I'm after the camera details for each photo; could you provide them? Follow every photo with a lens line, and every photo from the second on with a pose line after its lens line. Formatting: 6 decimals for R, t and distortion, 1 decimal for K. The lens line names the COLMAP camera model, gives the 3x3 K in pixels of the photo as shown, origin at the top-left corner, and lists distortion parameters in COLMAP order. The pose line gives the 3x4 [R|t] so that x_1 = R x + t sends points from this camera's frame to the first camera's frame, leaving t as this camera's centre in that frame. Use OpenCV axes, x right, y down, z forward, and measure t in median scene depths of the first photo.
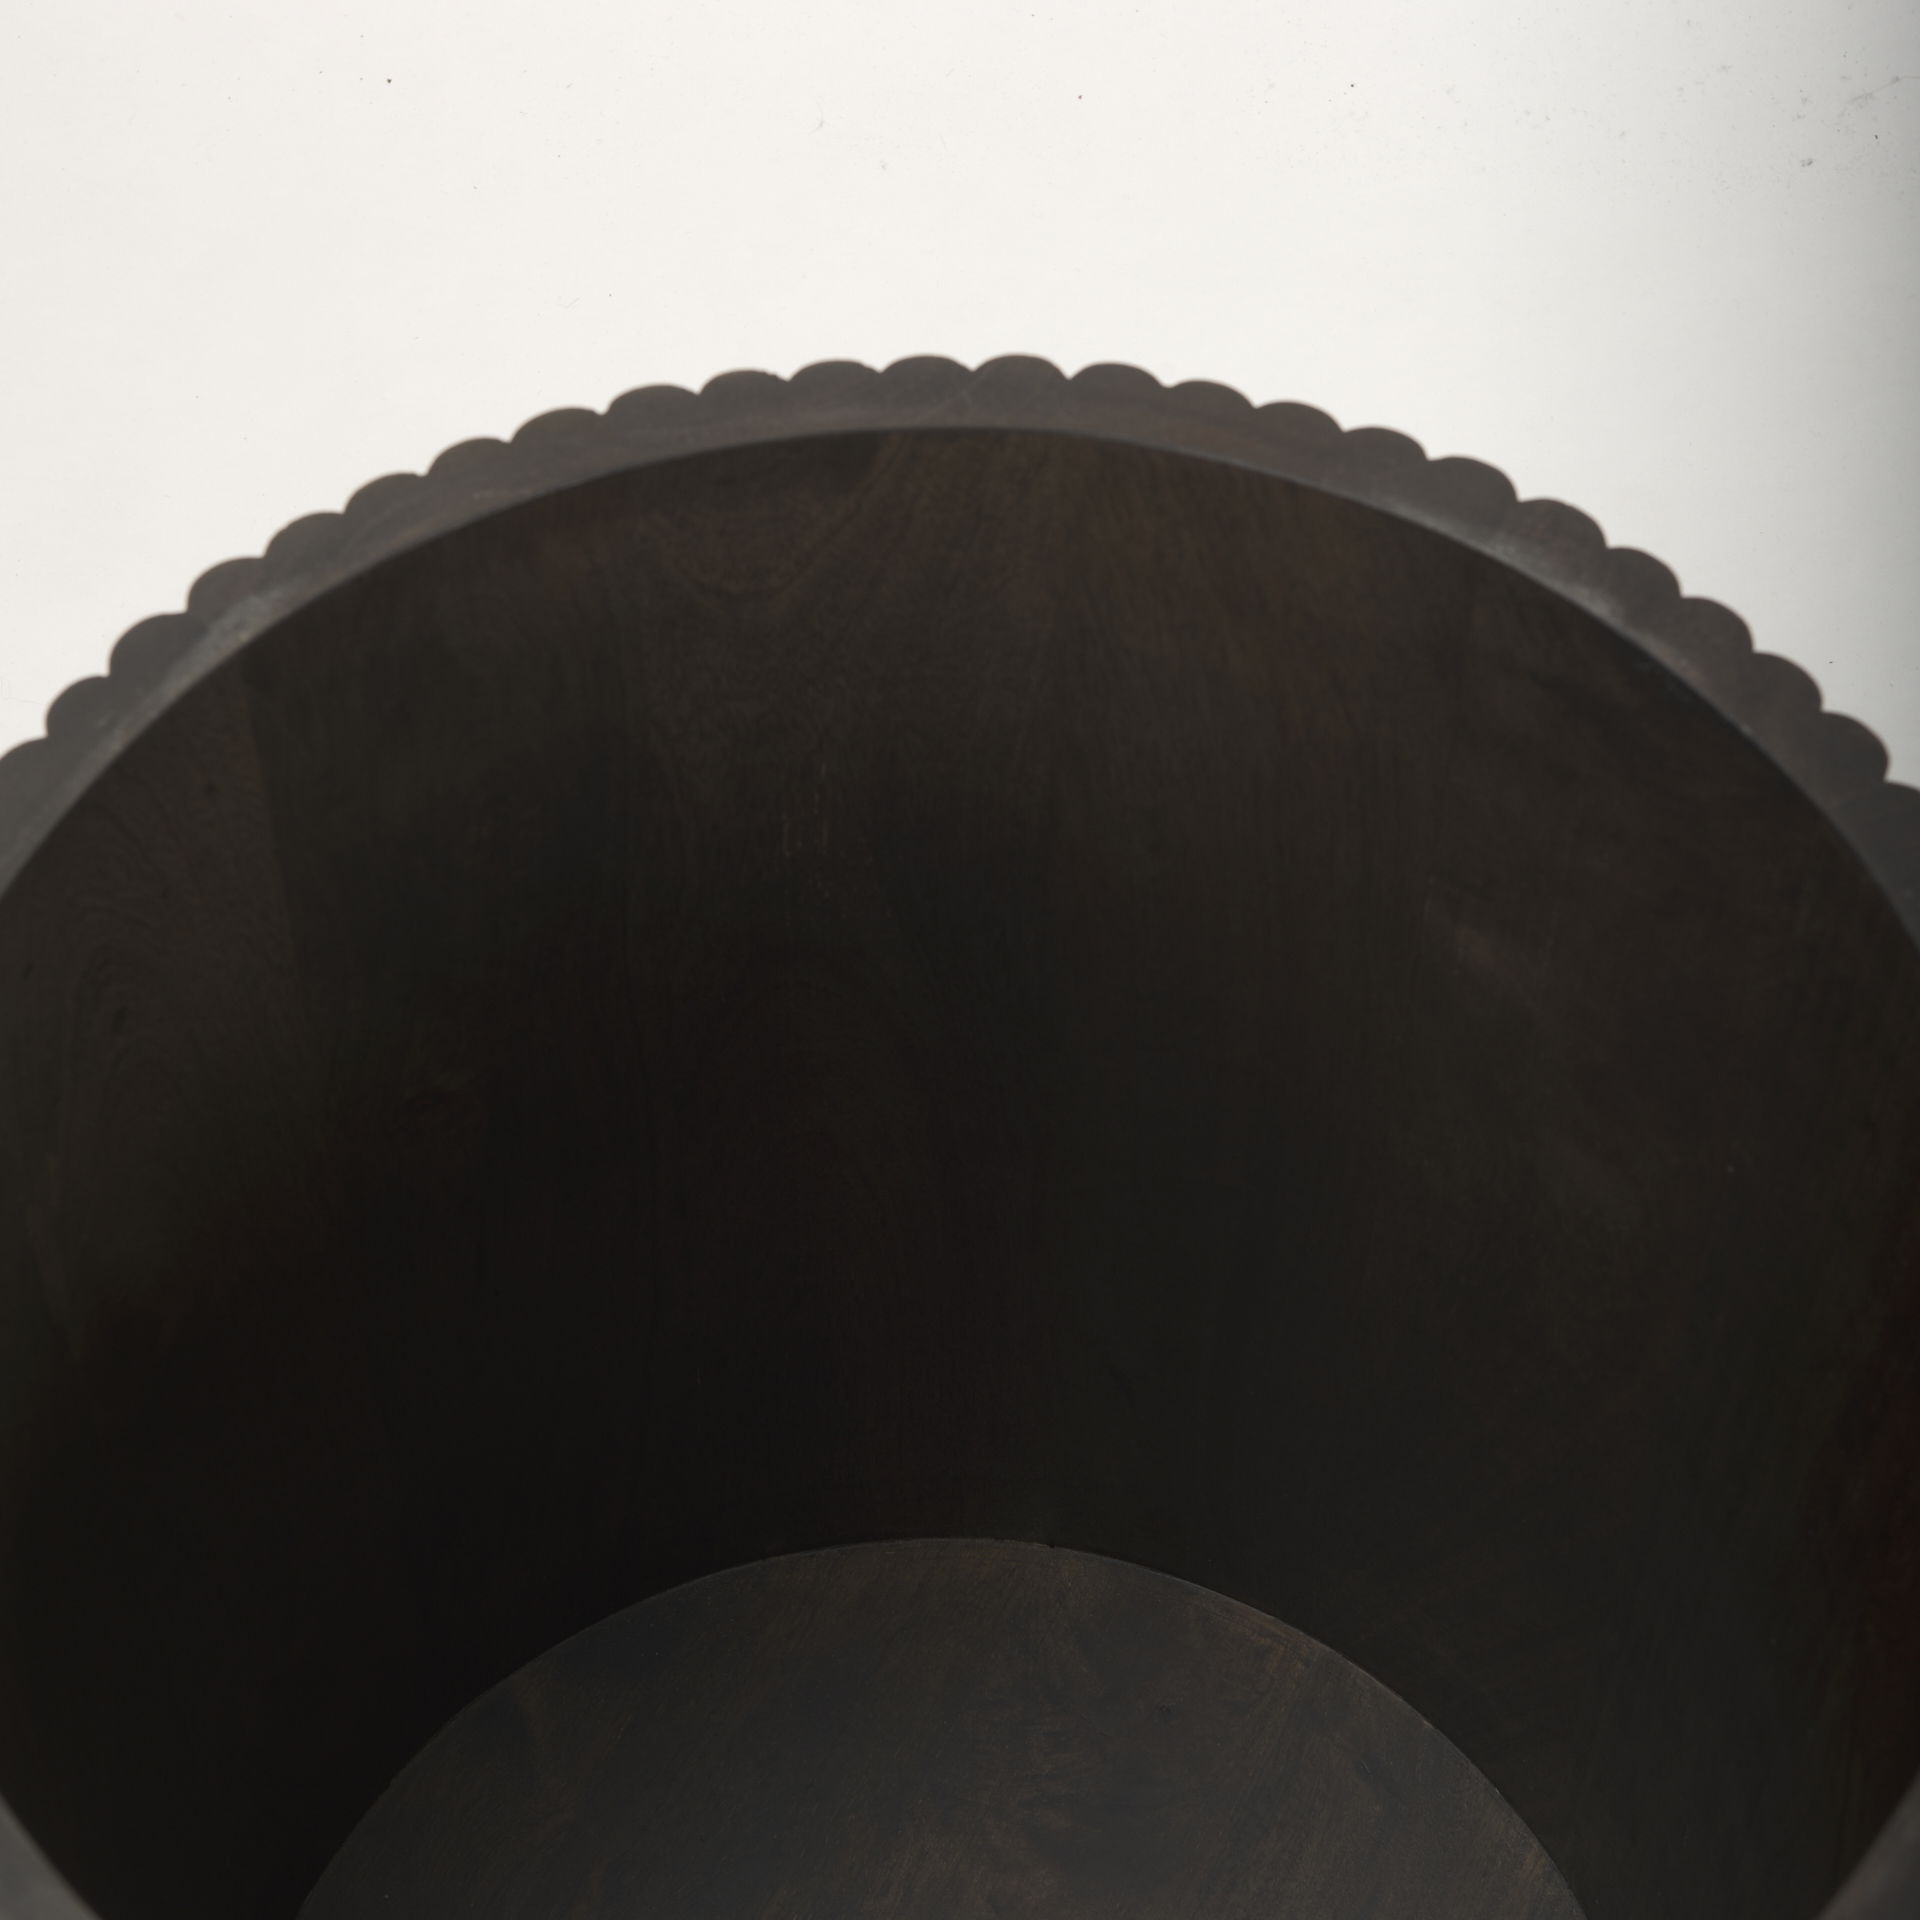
lens RADIAL K [[3996.2, 0, 969.9], [0, 3996.2, 958.6], [0, 0, 1]] dist [-0.015253, 0.000000]
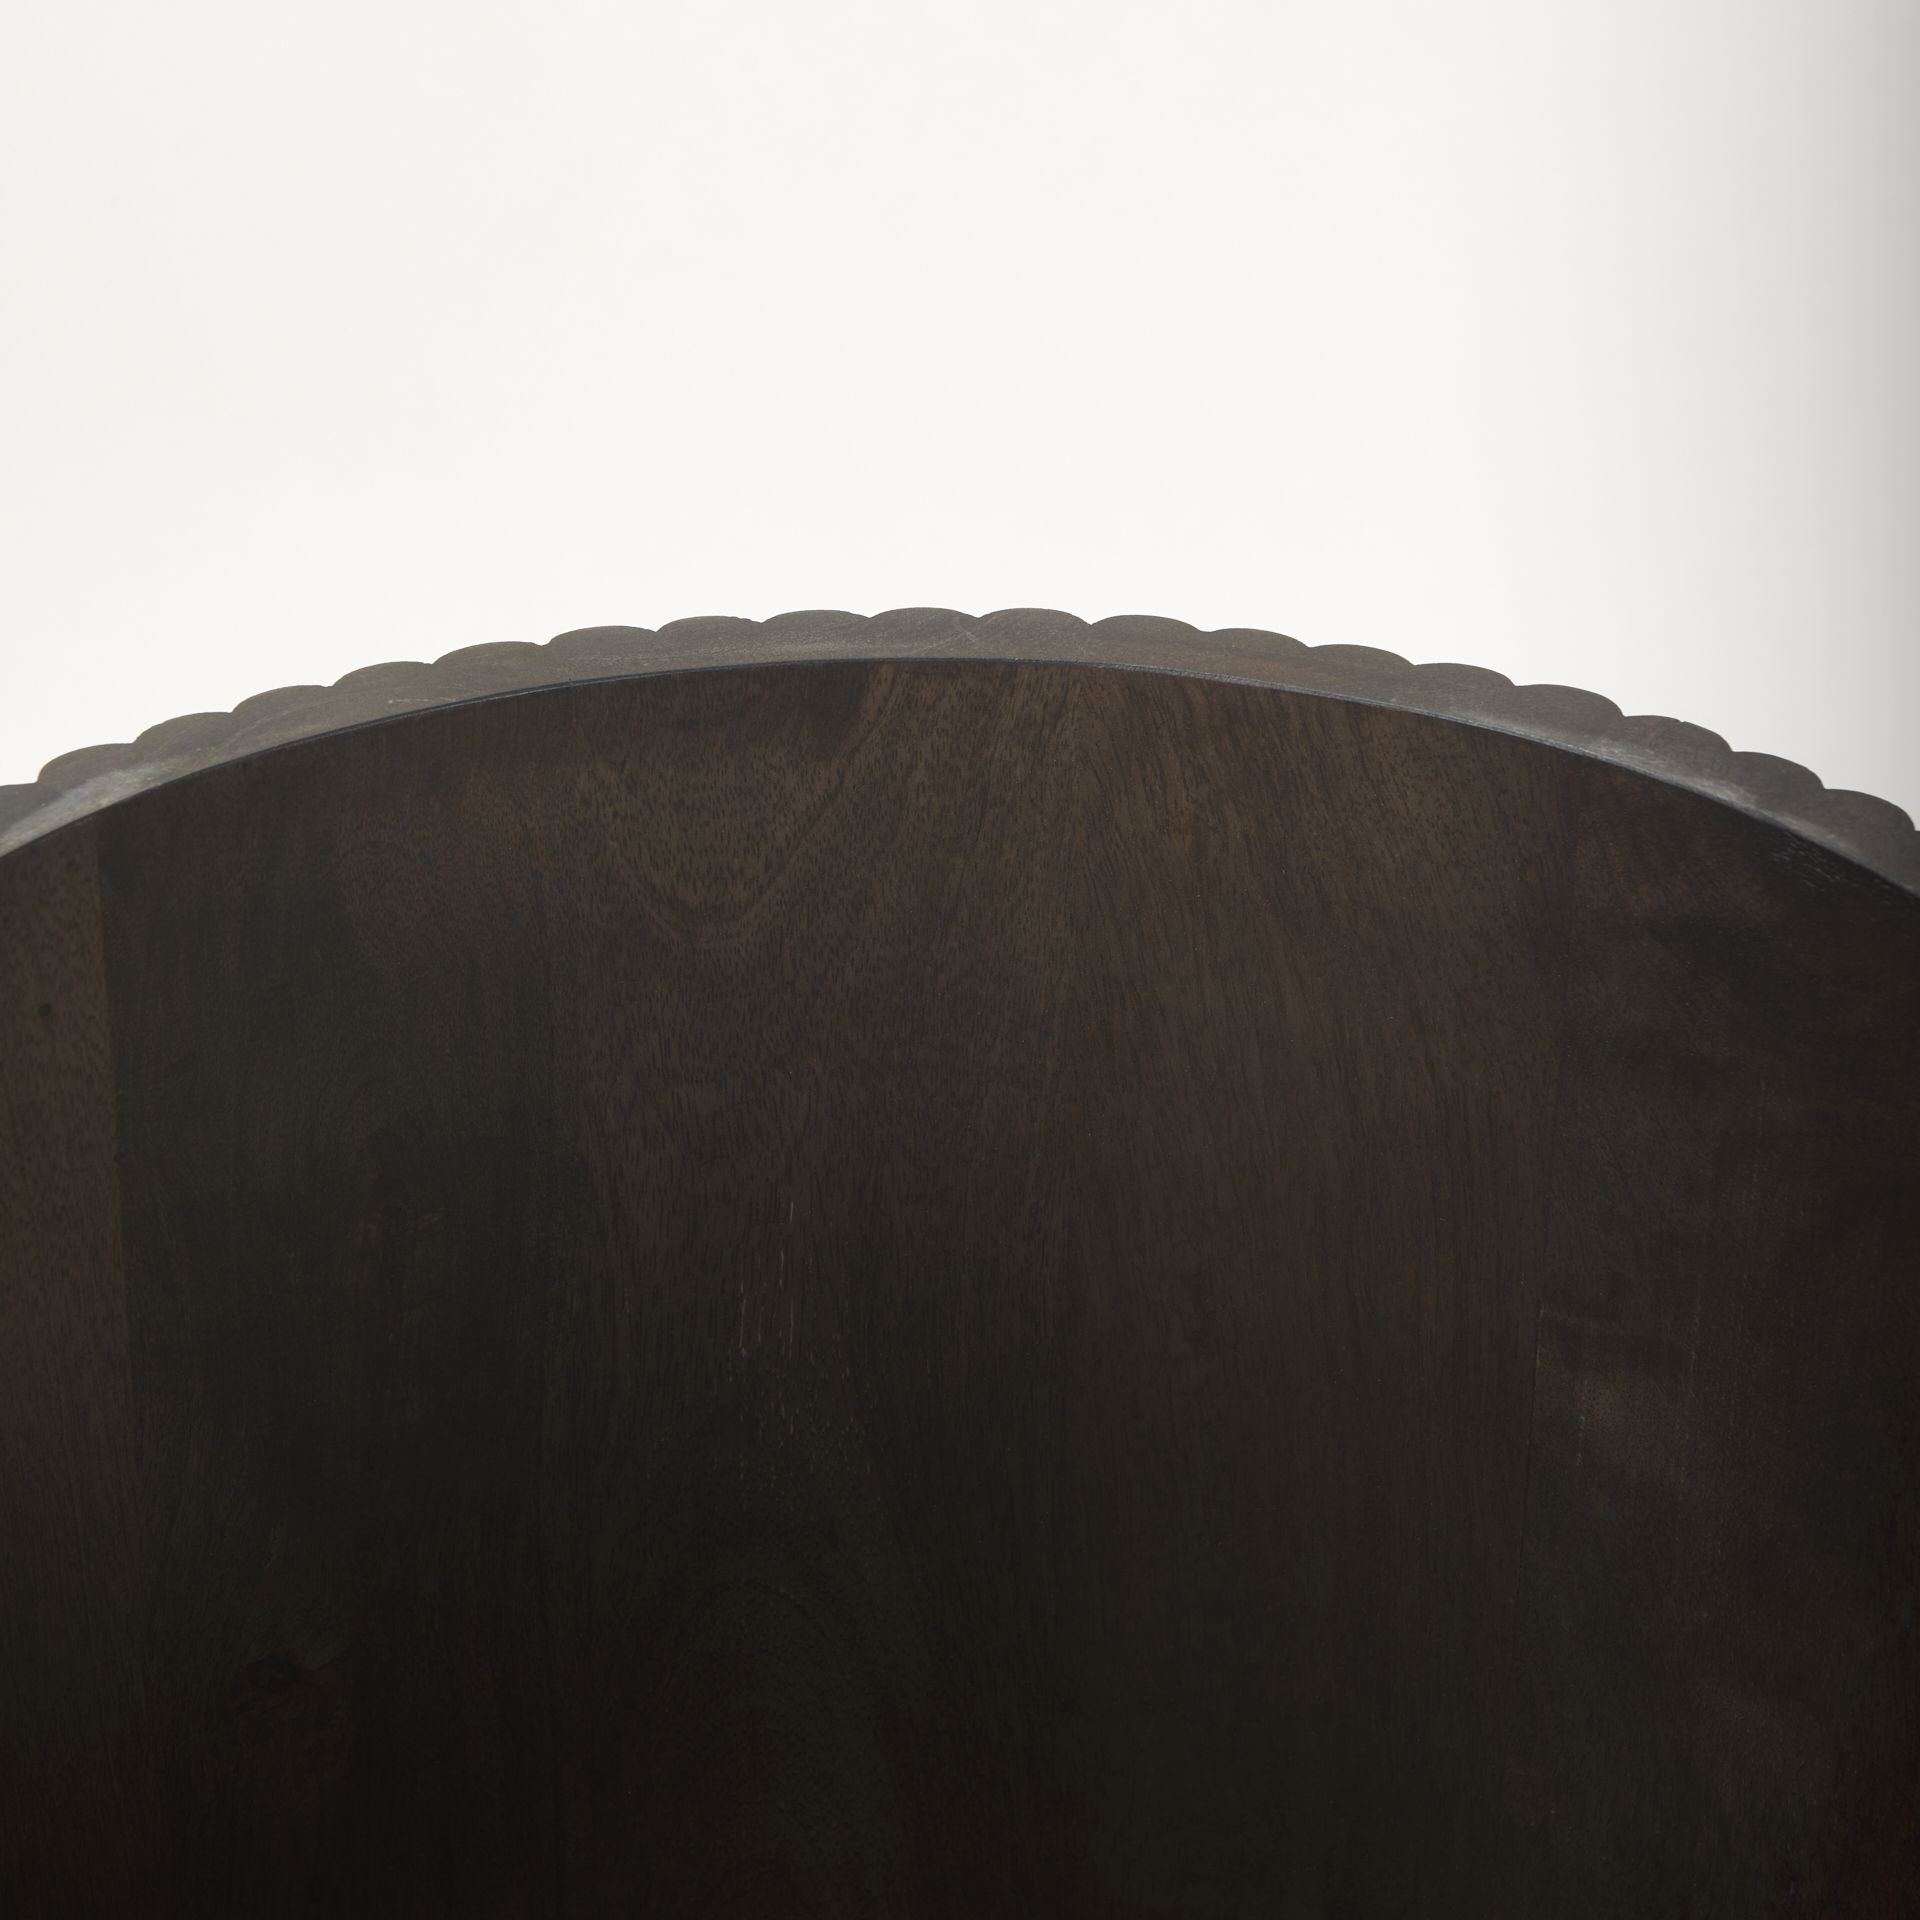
lens RADIAL K [[4716.4, 0, 949.6], [0, 4716.4, 959.8], [0, 0, 1]] dist [-0.022580, 0.000000]
pose [[0.999956, 0.006887, -0.006389, 0.001529], [-0.008972, 0.901840, -0.431977, 0.350064], [0.002787, 0.432015, 0.901862, 0.117832]]
